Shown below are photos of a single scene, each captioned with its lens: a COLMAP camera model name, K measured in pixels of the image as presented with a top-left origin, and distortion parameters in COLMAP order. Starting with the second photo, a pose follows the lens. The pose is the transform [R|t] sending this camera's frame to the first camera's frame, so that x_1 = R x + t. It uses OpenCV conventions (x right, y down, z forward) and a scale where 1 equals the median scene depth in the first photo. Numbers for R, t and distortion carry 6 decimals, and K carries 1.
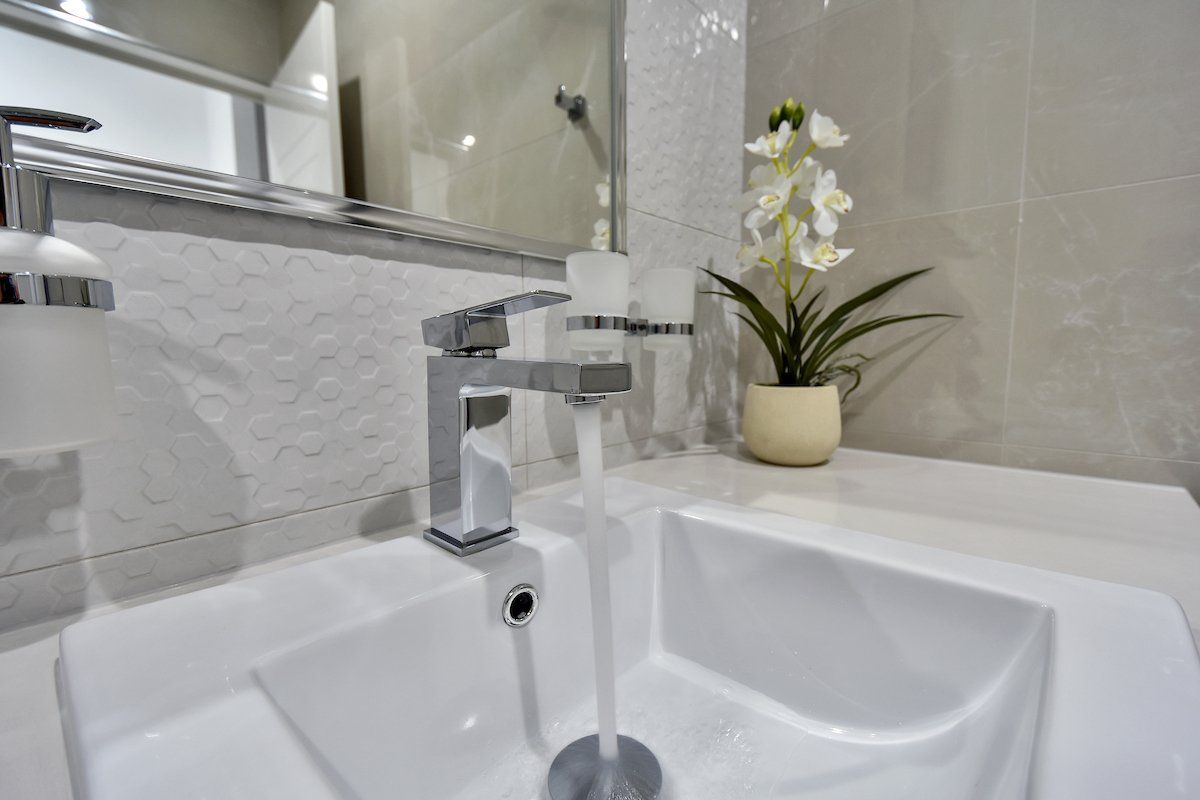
lens RADIAL K [[484.7, 0, 600.0], [0, 484.7, 400.0], [0, 0, 1]] dist [0.001920, 0.000000]
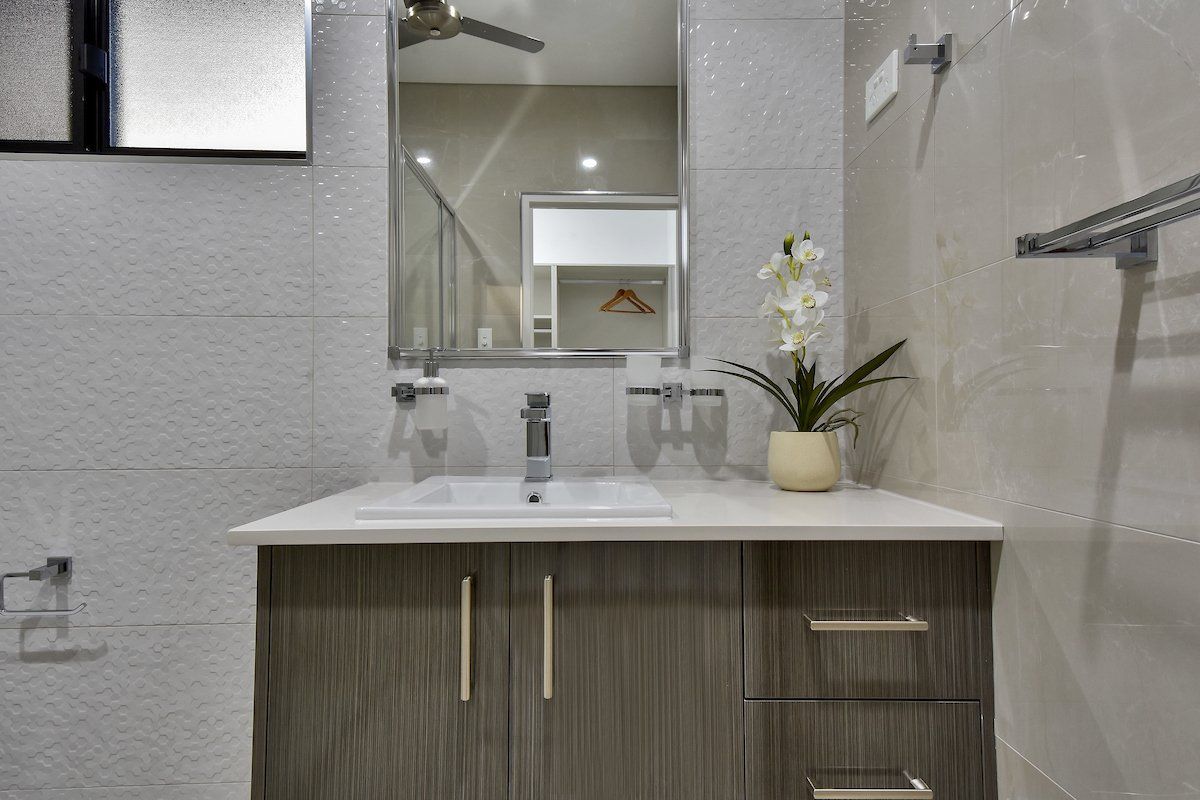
lens RADIAL K [[484.7, 0, 600.0], [0, 484.7, 400.0], [0, 0, 1]] dist [0.001920, 0.000000]
pose [[0.749317, -0.006987, -0.662174, 0.887898], [-0.070456, 0.993427, -0.090210, 0.043208], [0.658452, 0.114250, 0.743900, -0.382112]]
